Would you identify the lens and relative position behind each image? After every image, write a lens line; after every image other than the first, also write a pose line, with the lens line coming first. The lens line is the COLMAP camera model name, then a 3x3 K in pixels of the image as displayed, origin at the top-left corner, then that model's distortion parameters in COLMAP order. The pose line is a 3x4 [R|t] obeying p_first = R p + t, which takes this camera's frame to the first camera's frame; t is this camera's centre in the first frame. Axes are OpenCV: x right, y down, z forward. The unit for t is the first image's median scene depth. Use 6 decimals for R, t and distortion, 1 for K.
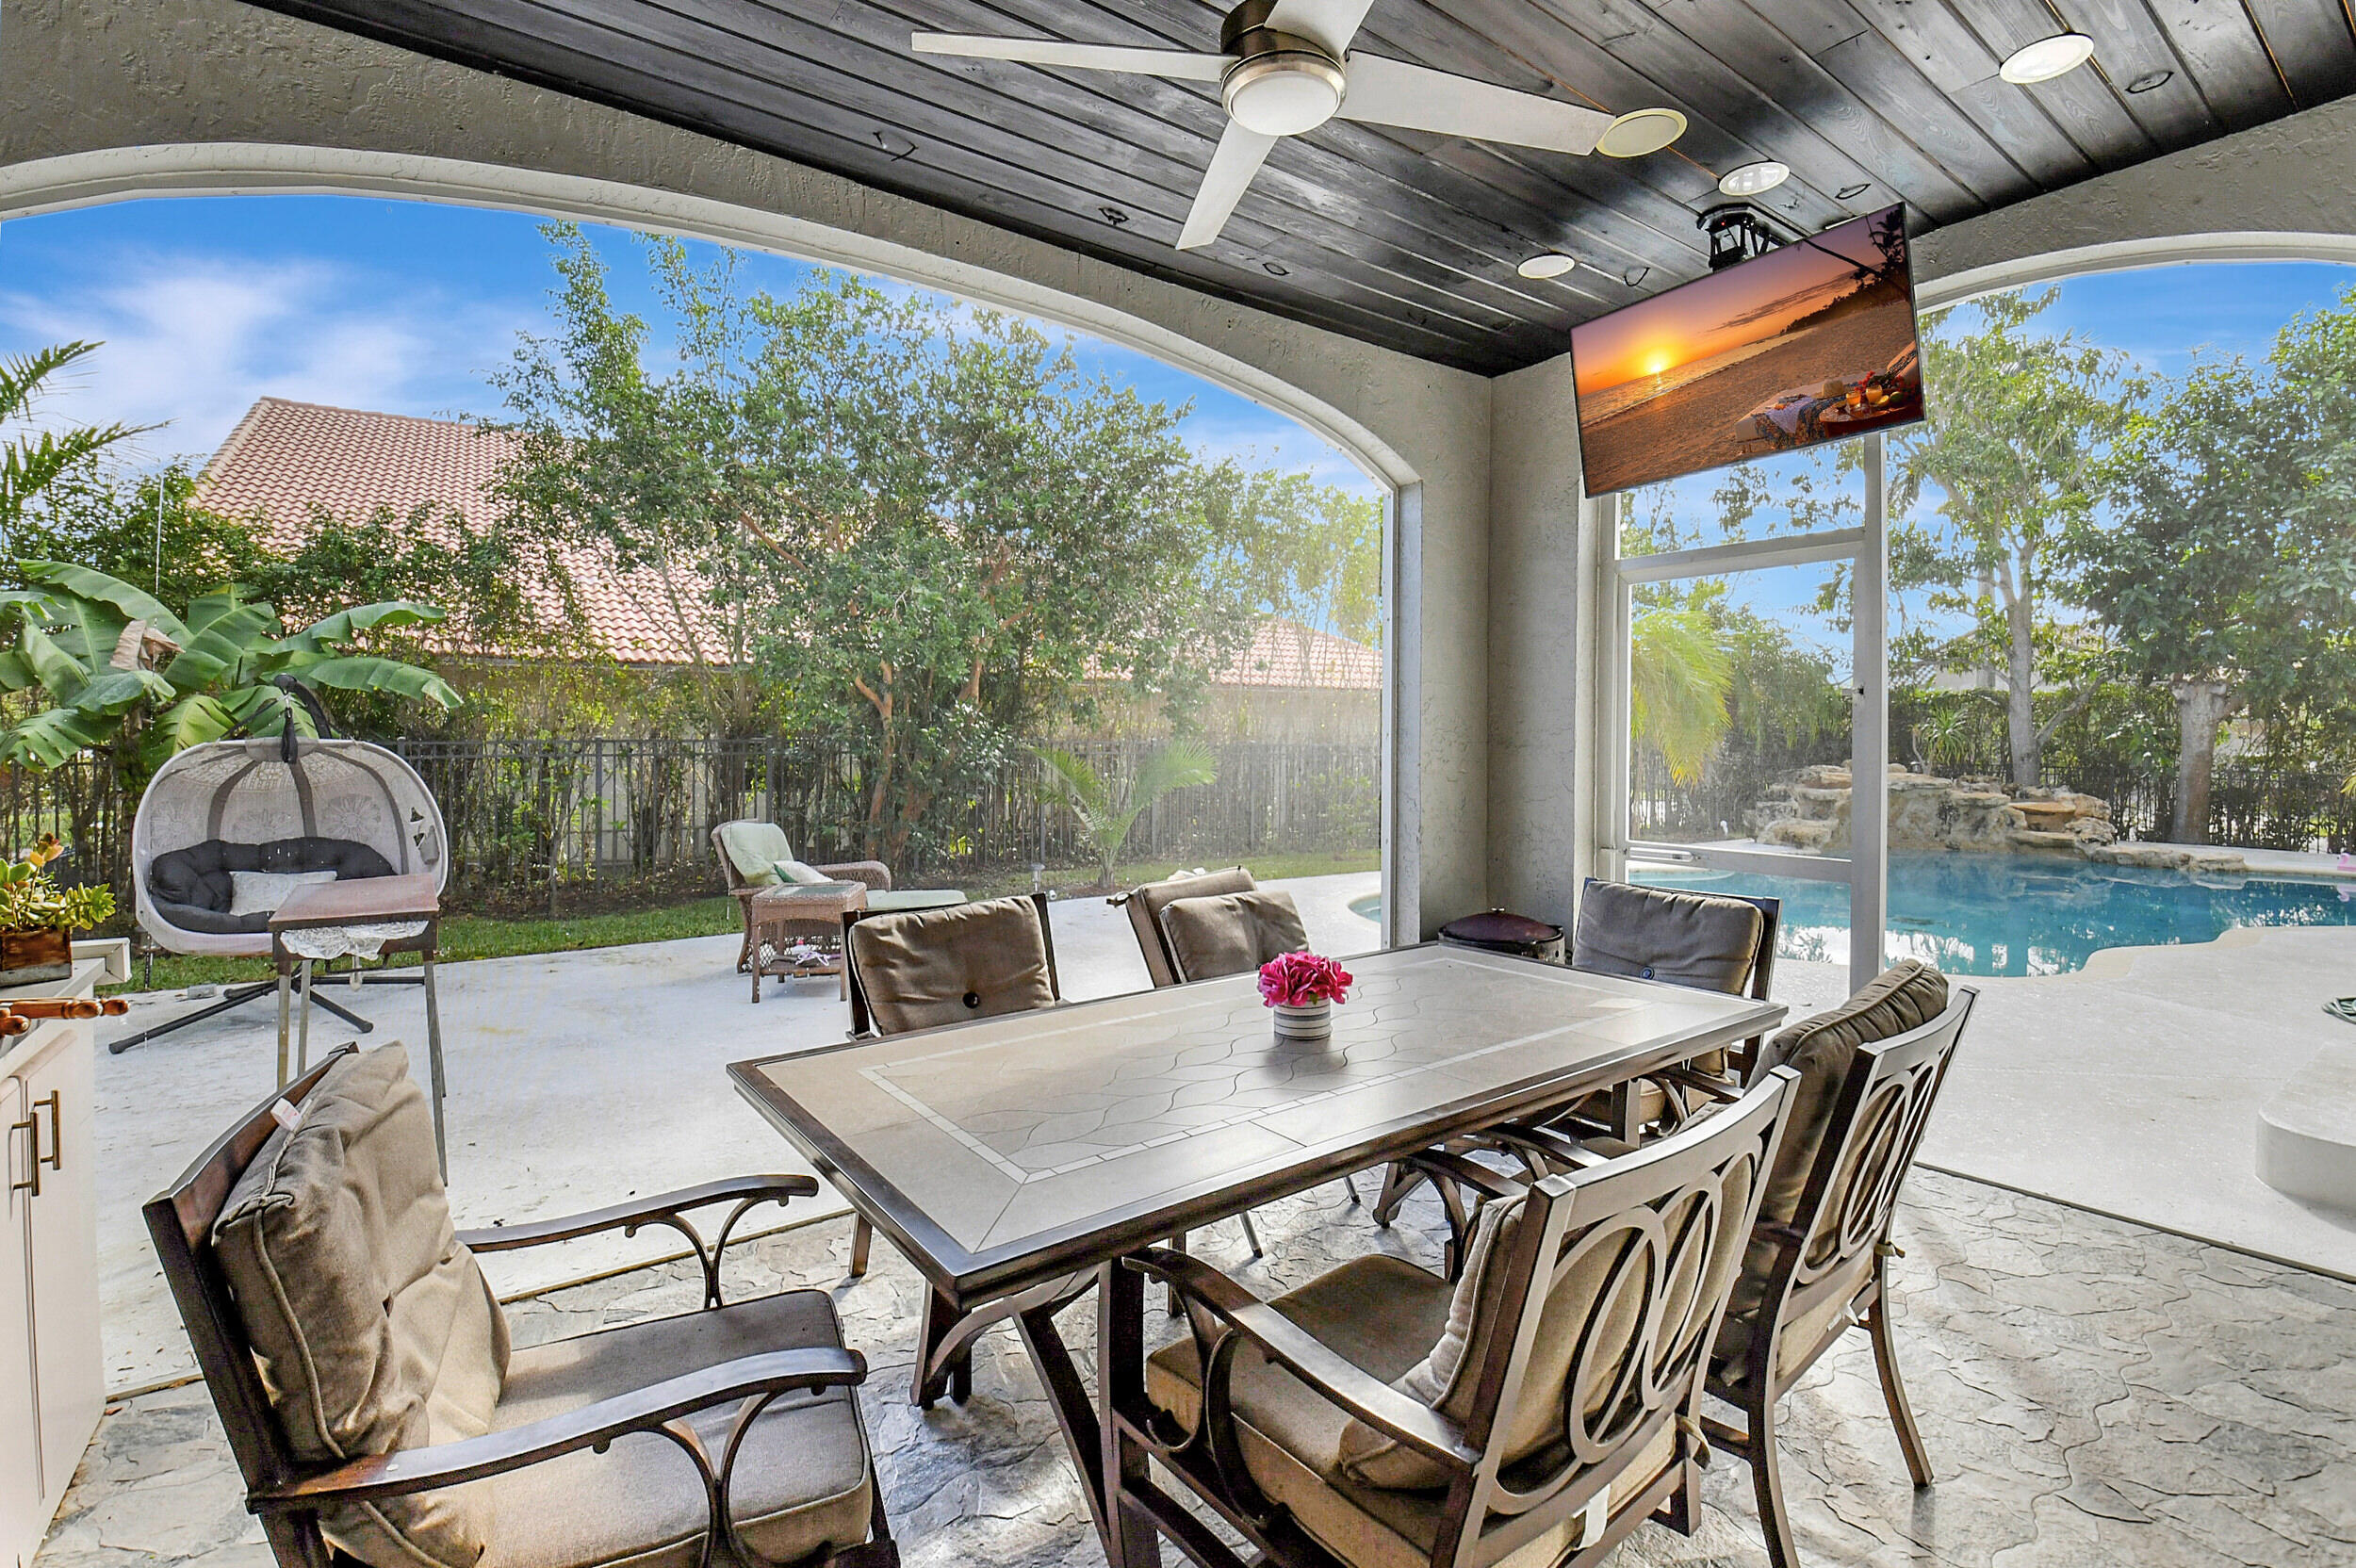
lens RADIAL K [[1006.3, 0, 1178.8], [0, 1006.3, 756.1], [0, 0, 1]] dist [0.018988, -0.000024]
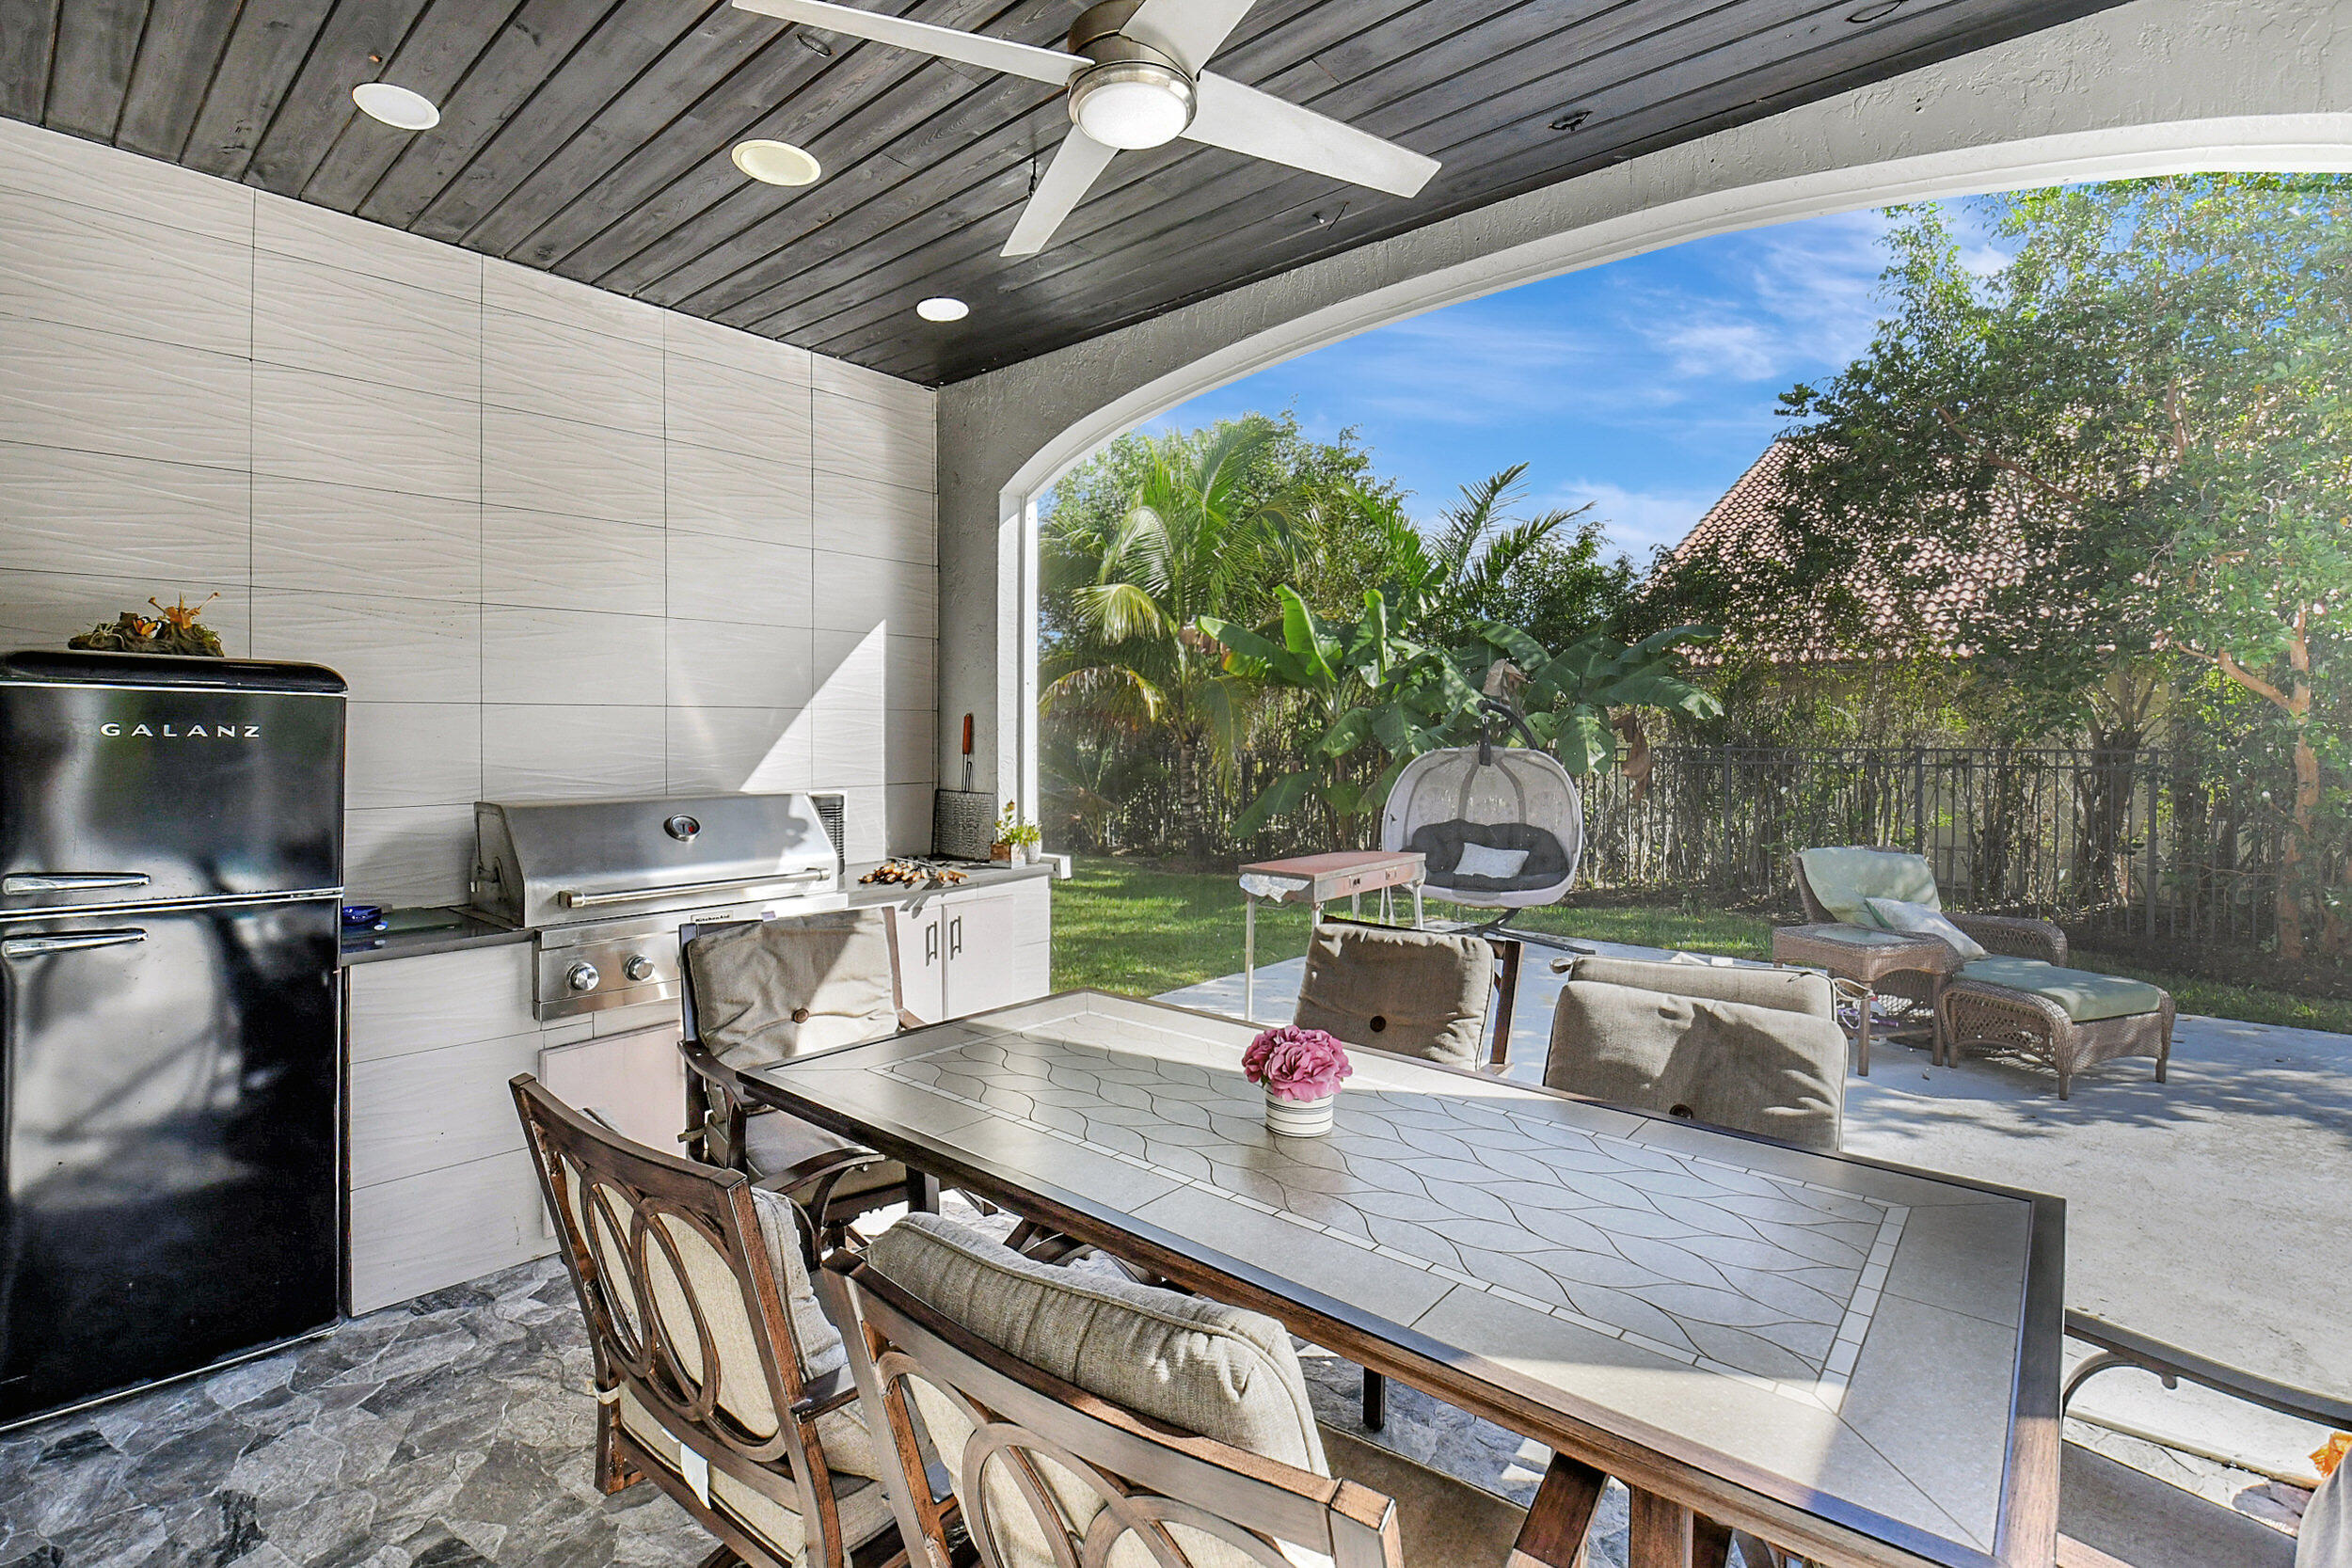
lens RADIAL K [[1054.1, 0, 1173.4], [0, 1054.1, 760.5], [0, 0, 1]] dist [0.019382, -0.023382]
pose [[0.281740, 0.023927, -0.959192, 0.727638], [-0.024248, 0.999547, 0.017812, -0.031917], [0.959184, 0.018240, 0.282193, 0.505067]]
